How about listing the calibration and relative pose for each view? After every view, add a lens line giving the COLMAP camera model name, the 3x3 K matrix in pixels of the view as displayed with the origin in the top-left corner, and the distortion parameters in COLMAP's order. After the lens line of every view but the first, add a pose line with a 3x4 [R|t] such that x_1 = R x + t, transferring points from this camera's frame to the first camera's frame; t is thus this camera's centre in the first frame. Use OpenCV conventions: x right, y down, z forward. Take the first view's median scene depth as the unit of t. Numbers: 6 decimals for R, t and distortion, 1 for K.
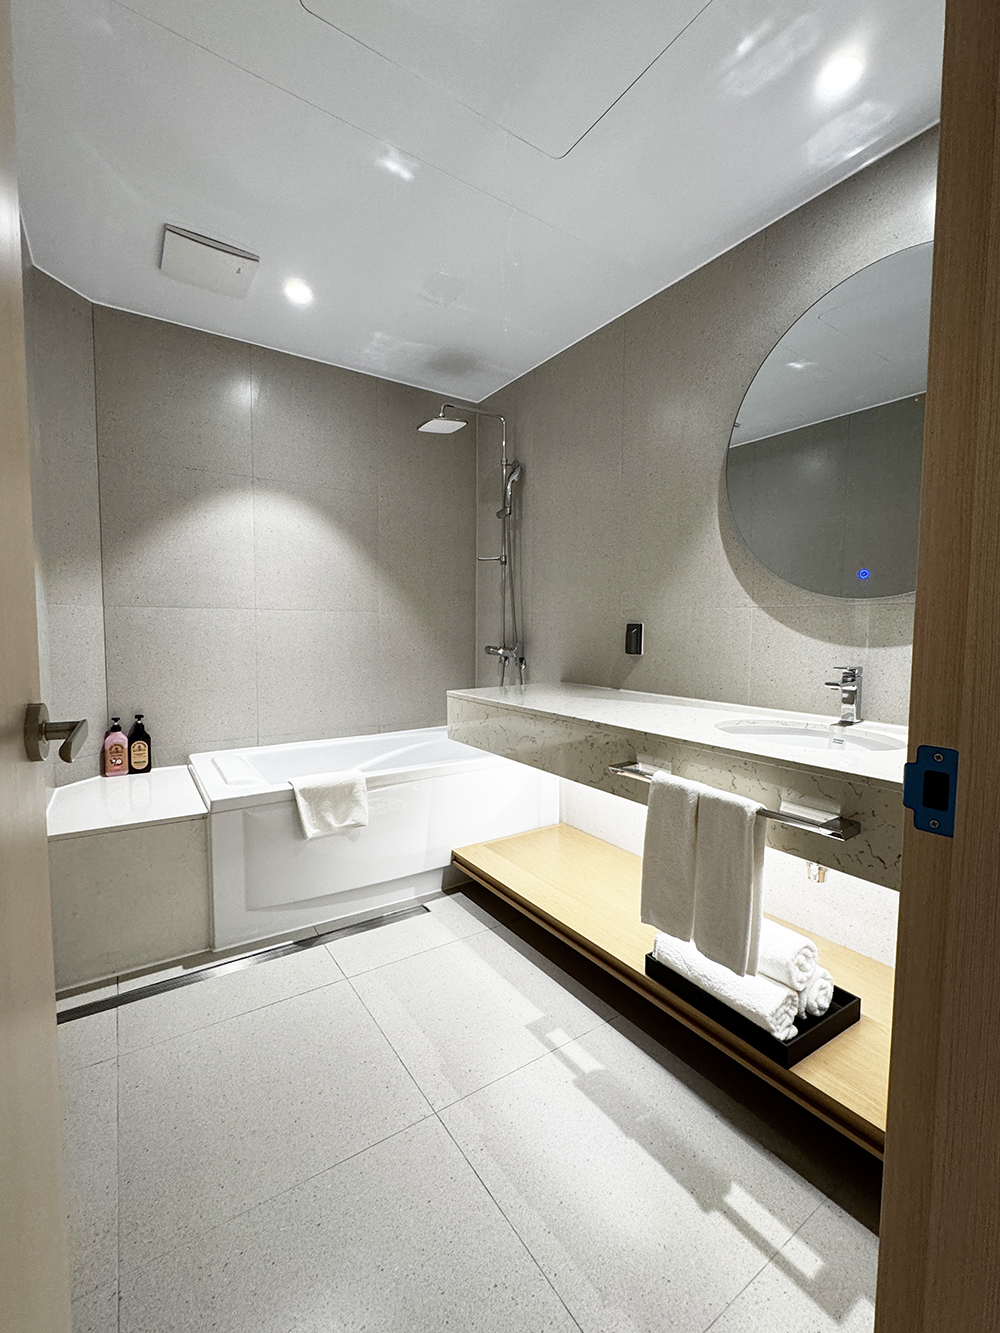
lens RADIAL K [[576.6, 0, 500.0], [0, 576.6, 666.5], [0, 0, 1]] dist [-0.000475, -0.000005]
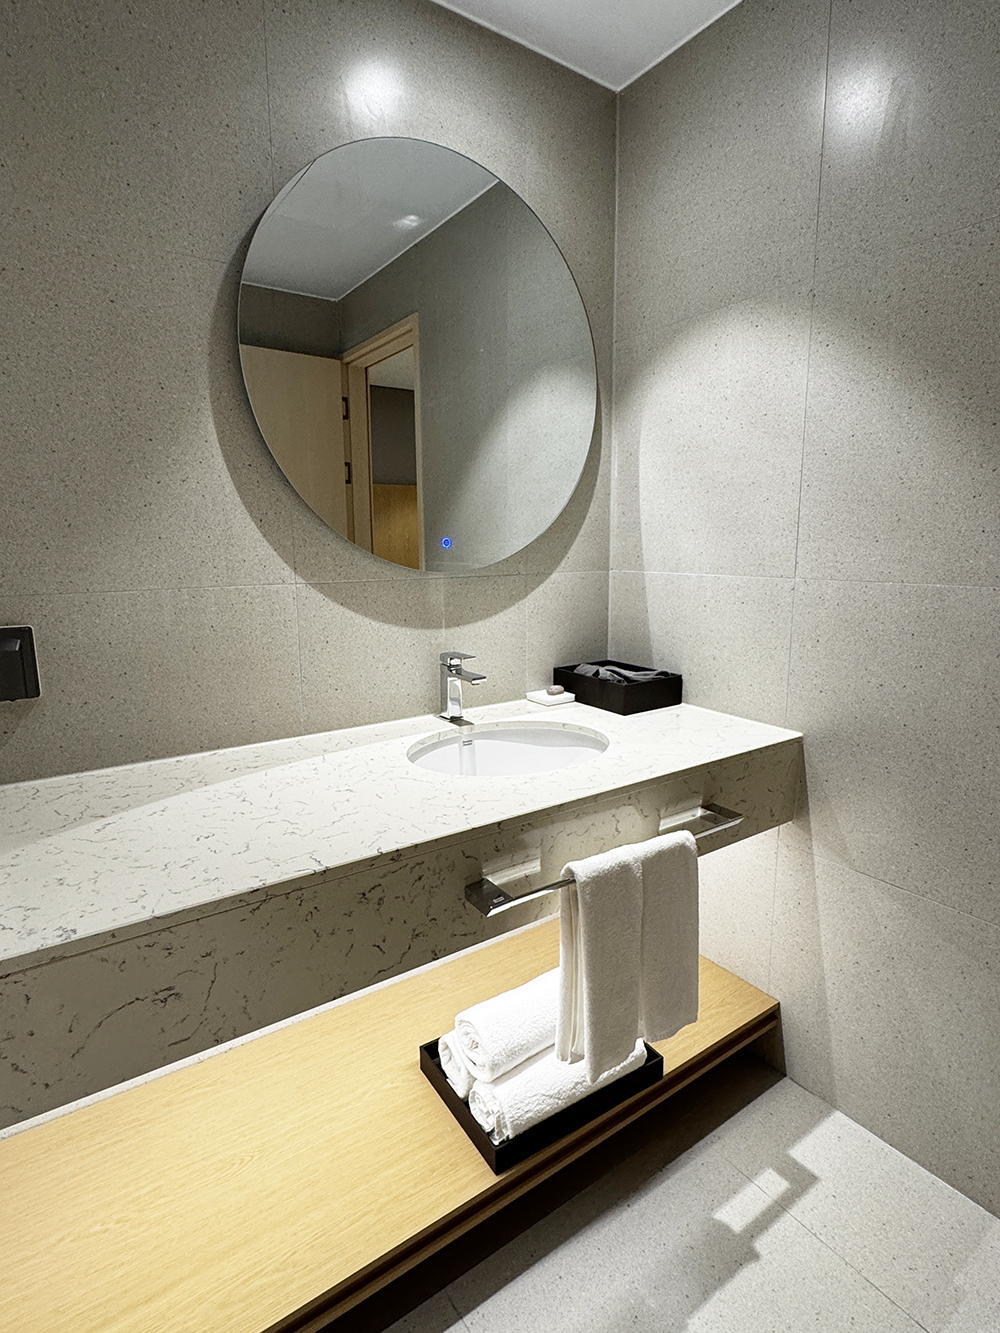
lens RADIAL K [[691.1, 0, 500.0], [0, 691.1, 666.5], [0, 0, 1]] dist [-0.006103, -0.001534]
pose [[-0.009570, -0.182570, 0.983146, -0.262285], [0.076404, 0.980184, 0.182764, -0.108425], [-0.997031, 0.076865, 0.004569, 0.624626]]
